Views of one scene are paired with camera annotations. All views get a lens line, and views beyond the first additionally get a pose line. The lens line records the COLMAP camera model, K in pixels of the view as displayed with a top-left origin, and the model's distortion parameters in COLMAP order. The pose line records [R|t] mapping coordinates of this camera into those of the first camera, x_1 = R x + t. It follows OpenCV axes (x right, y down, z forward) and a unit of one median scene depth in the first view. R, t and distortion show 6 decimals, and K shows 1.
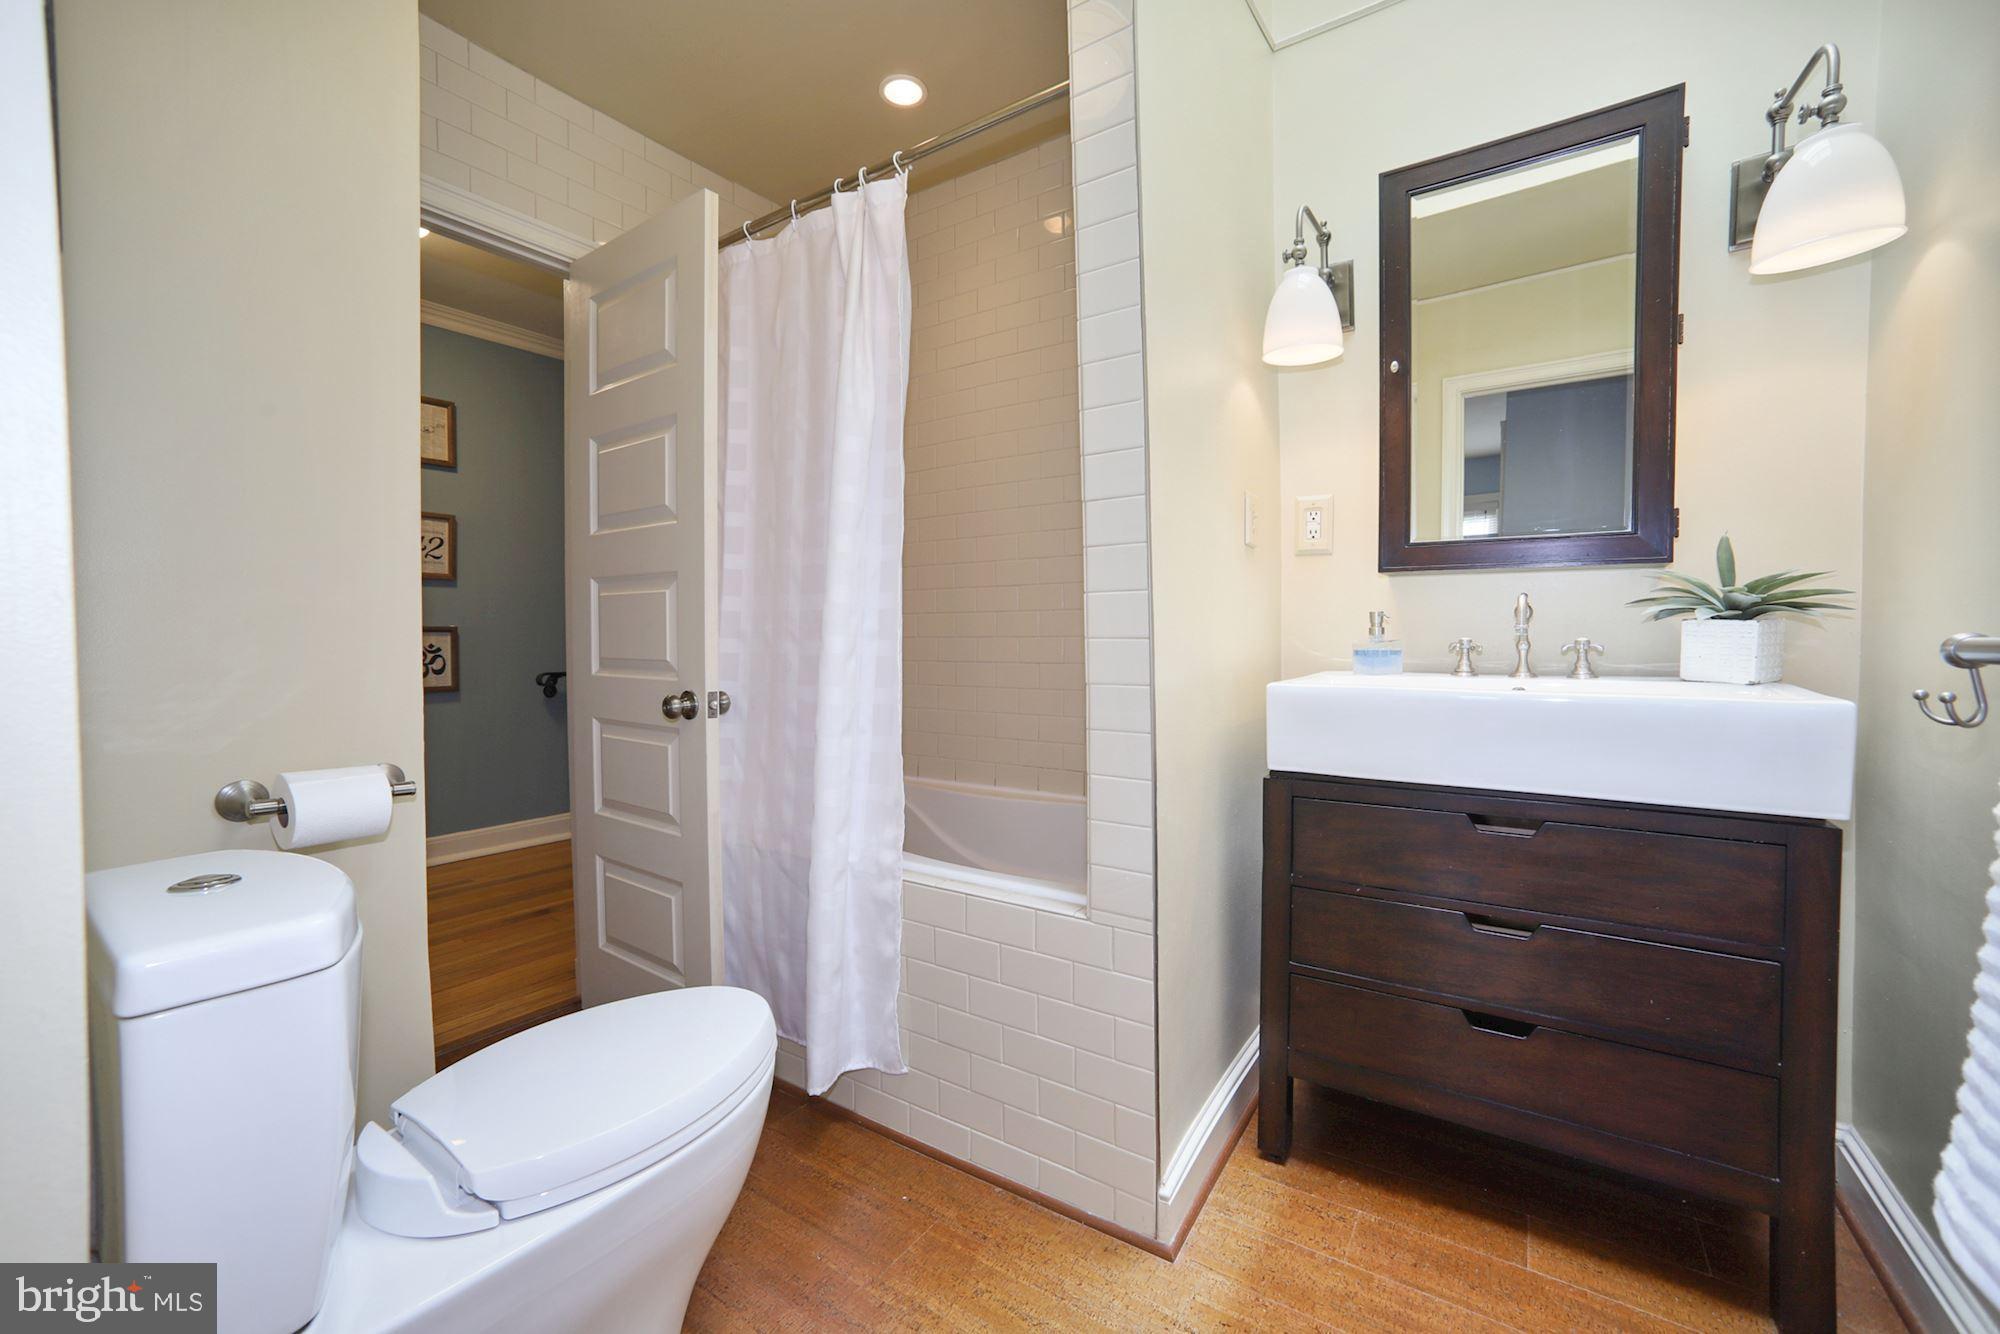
lens RADIAL K [[802.9, 0, 1001.1], [0, 802.9, 643.4], [0, 0, 1]] dist [-0.064172, 0.029797]
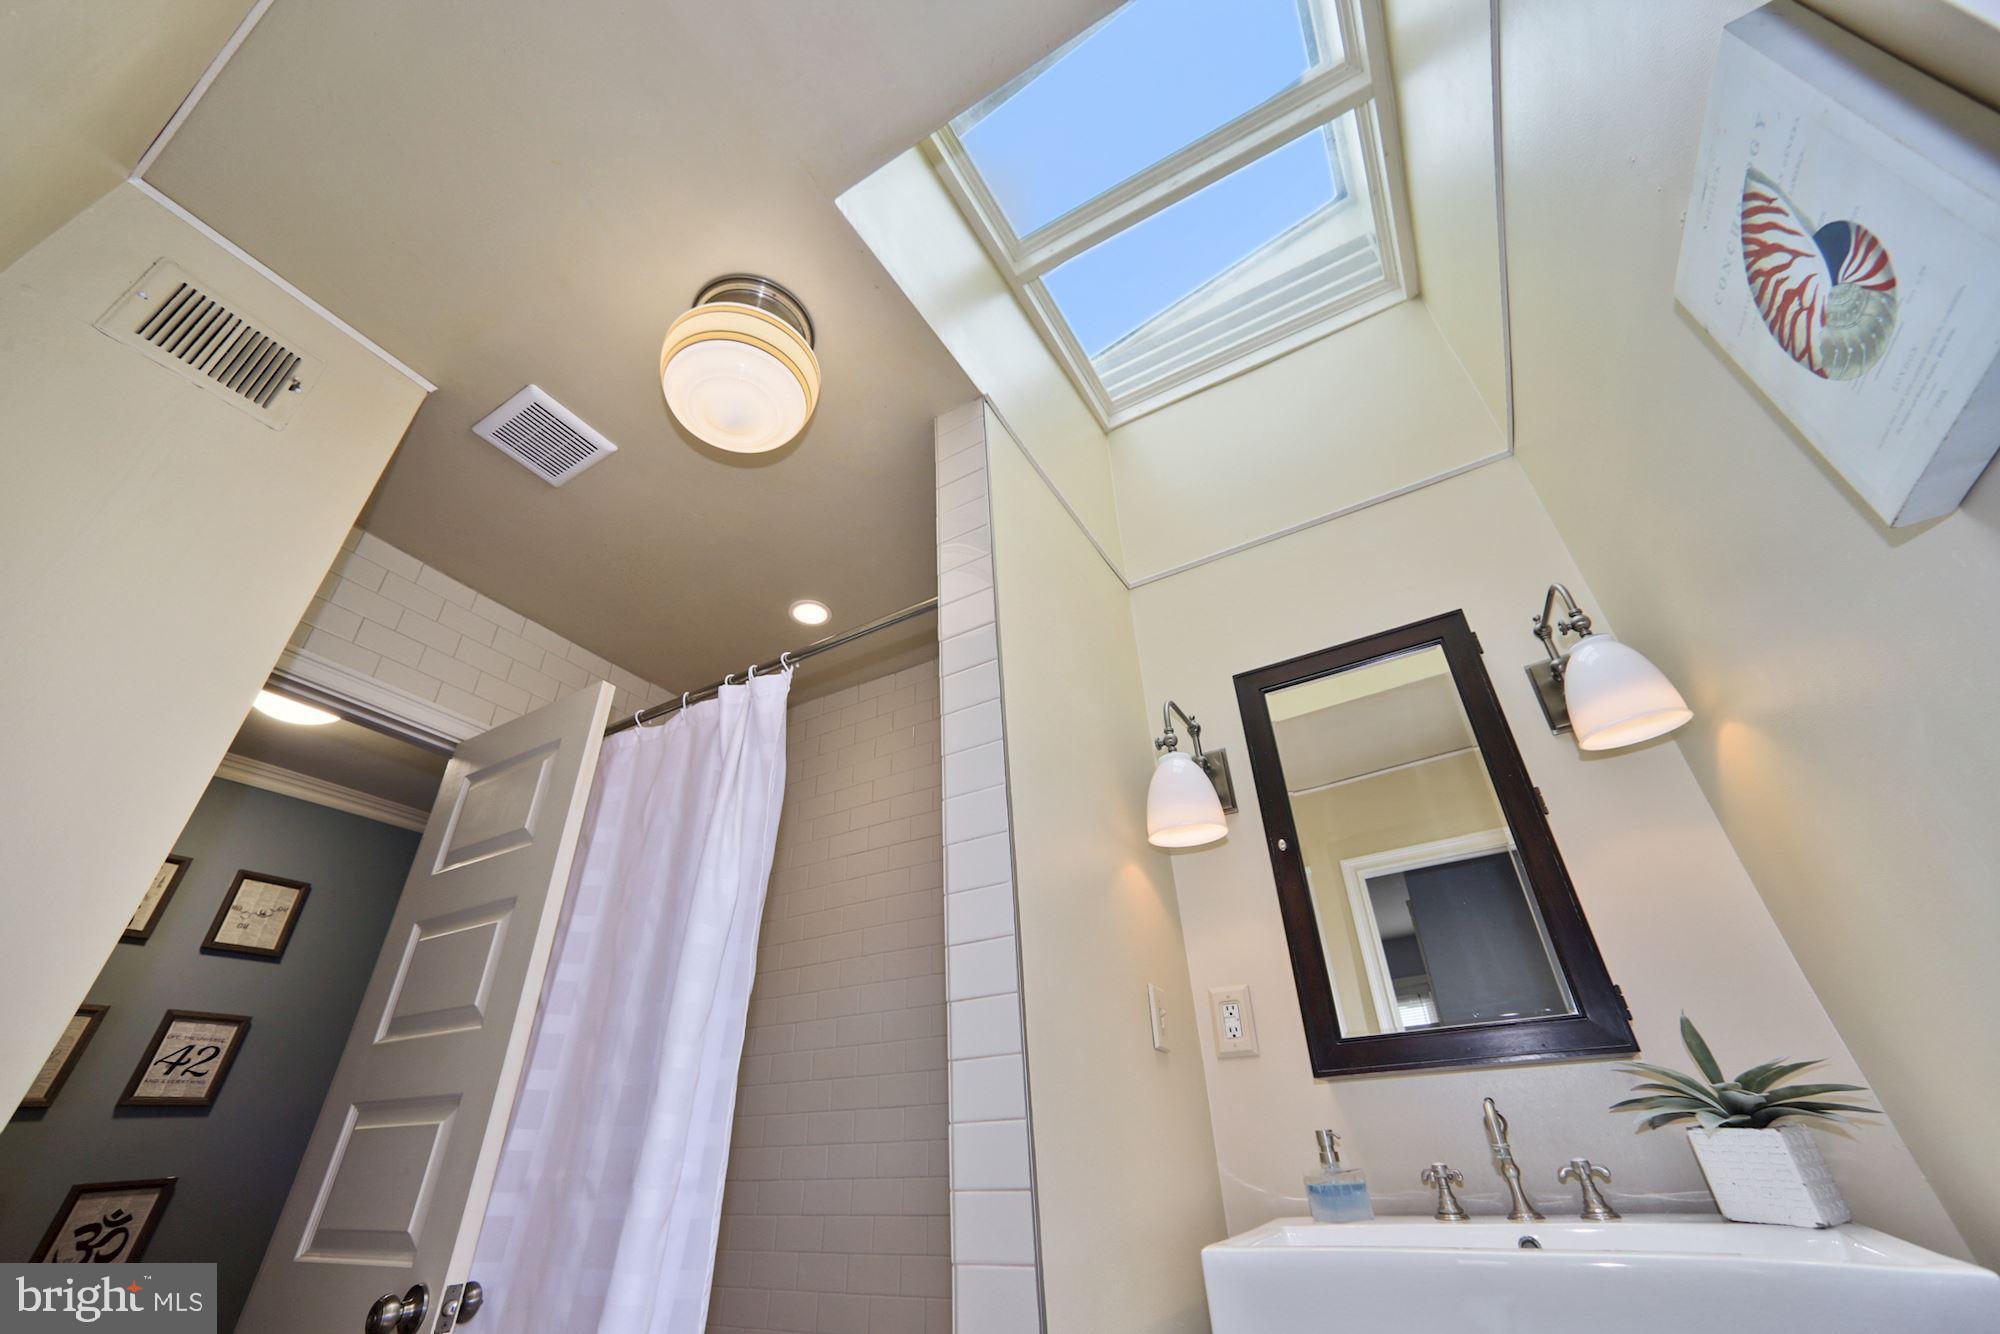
lens RADIAL K [[775.5, 0, 1000.0], [0, 775.5, 667.0], [0, 0, 1]] dist [-0.060975, 0.026298]
pose [[0.997116, 0.015313, 0.074326, 0.073790], [0.028165, 0.834799, -0.549834, -0.020712], [-0.070467, 0.550342, 0.831960, 0.106305]]
